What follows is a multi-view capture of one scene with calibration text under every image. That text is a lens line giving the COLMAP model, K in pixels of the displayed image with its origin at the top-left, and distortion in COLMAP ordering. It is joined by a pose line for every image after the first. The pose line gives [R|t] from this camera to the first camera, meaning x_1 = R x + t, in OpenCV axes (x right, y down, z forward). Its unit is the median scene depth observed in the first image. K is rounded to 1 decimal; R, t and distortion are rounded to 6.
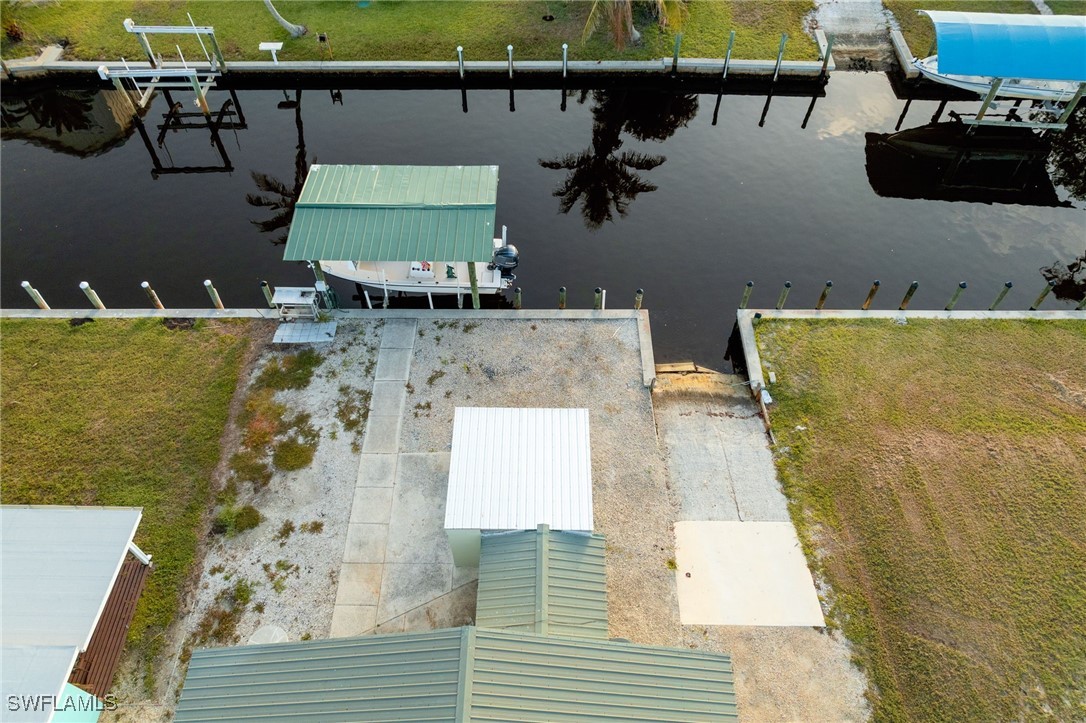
lens RADIAL K [[767.1, 0, 535.3], [0, 767.1, 357.9], [0, 0, 1]] dist [-0.007389, 0.000249]
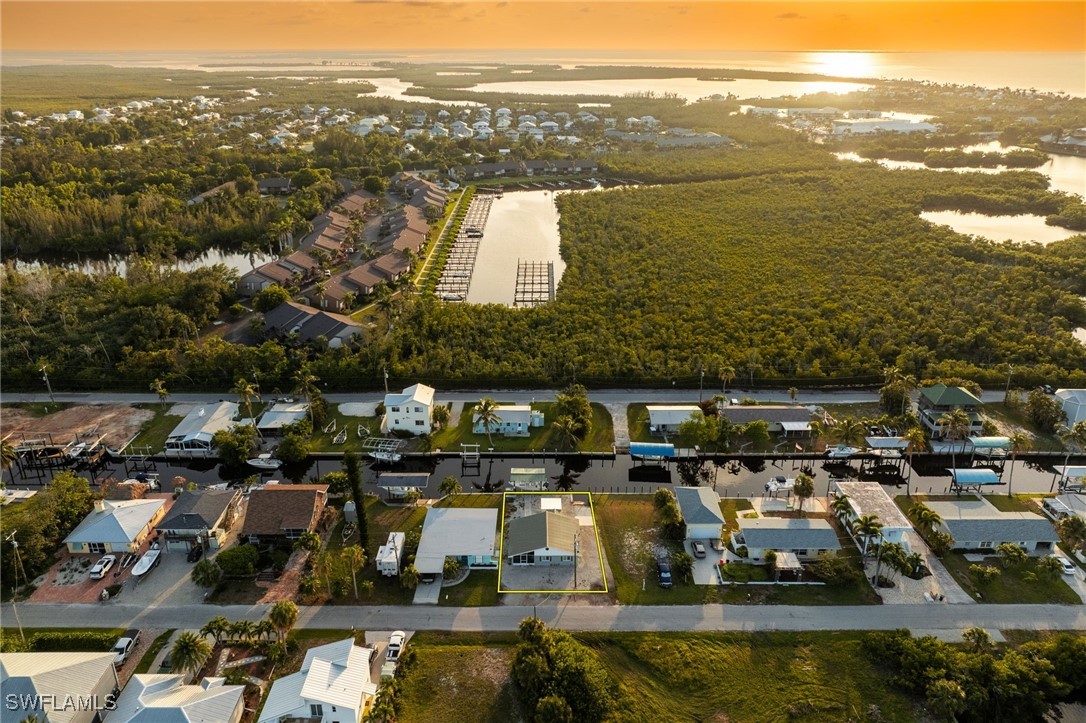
lens RADIAL K [[764.8, 0, 539.8], [0, 764.8, 329.8], [0, 0, 1]] dist [-0.003754, 0.000708]
pose [[0.999811, 0.004200, 0.018996, -0.201405], [0.006473, 0.848980, -0.528385, 1.901673], [-0.018347, 0.528408, 0.848792, -4.418874]]
